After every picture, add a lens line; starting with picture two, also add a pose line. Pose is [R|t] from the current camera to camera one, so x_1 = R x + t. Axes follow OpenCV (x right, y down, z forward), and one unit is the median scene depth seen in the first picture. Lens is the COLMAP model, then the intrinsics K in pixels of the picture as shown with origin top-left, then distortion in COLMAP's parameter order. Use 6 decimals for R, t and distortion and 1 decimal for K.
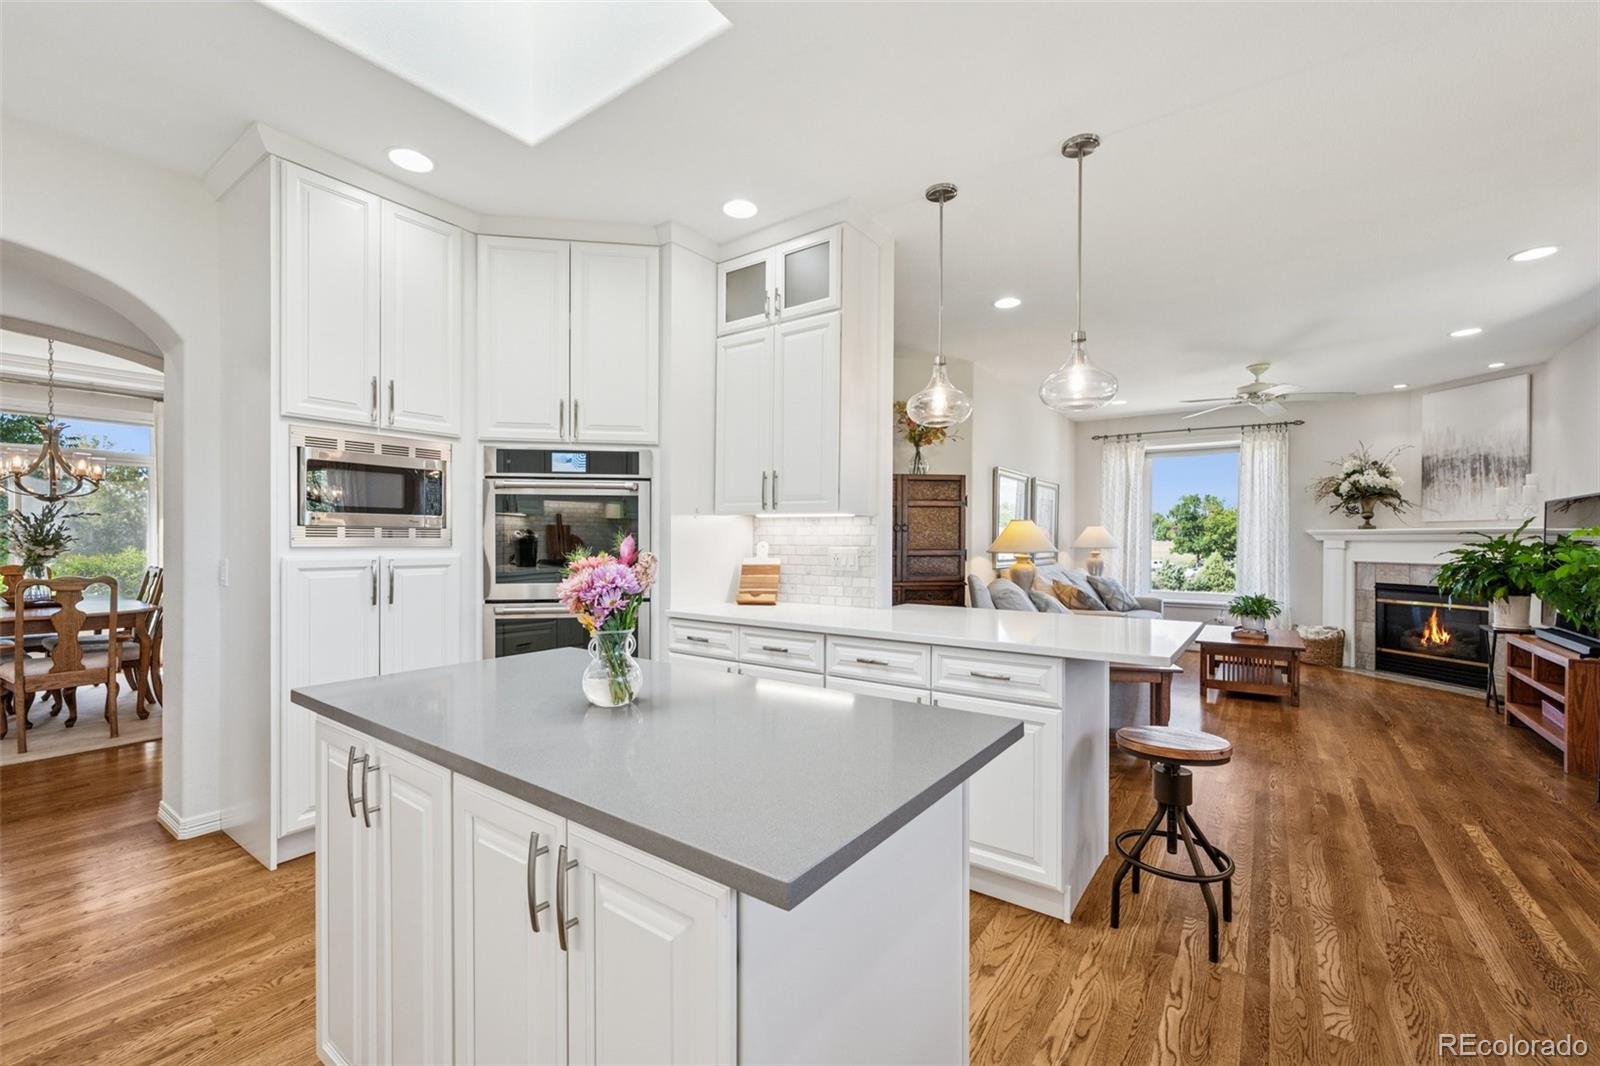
lens RADIAL K [[661.2, 0, 797.5], [0, 661.2, 543.8], [0, 0, 1]] dist [-0.001354, -0.000111]
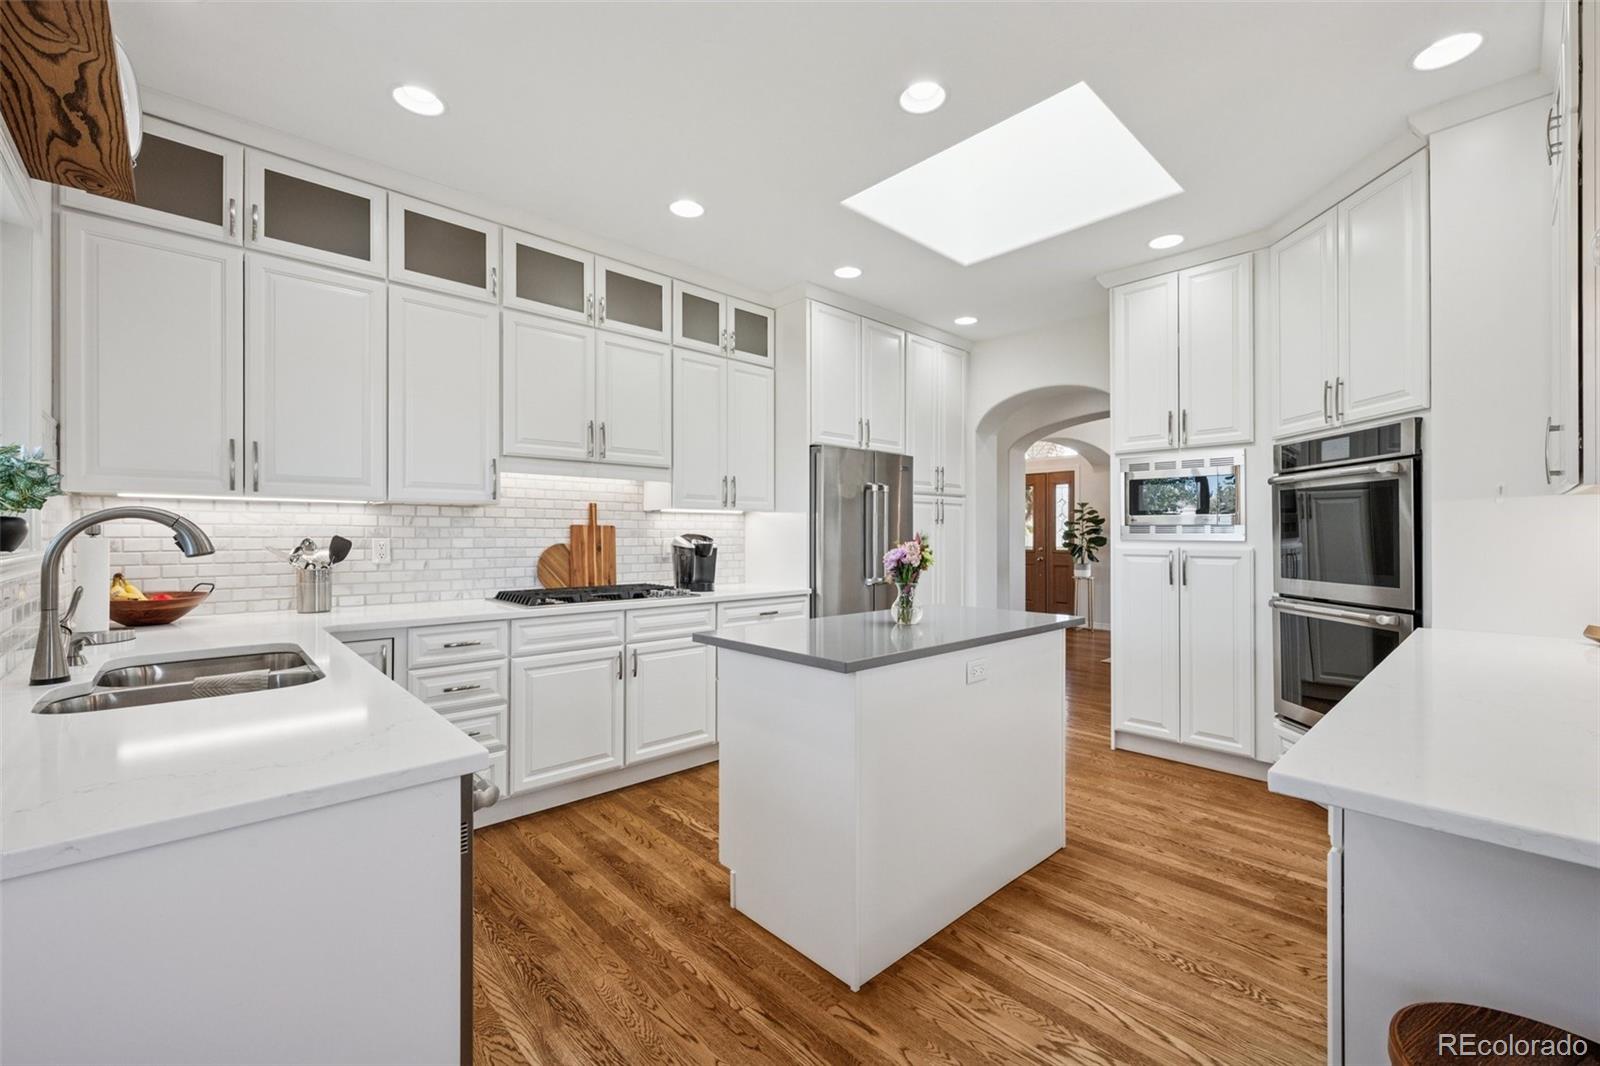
lens RADIAL K [[658.2, 0, 800.3], [0, 658.2, 524.9], [0, 0, 1]] dist [-0.000280, -0.000171]
pose [[-0.187411, -0.015906, -0.982153, 0.424581], [-0.007211, 0.999864, -0.014817, -0.000607], [0.982255, 0.004306, -0.187500, 0.283510]]
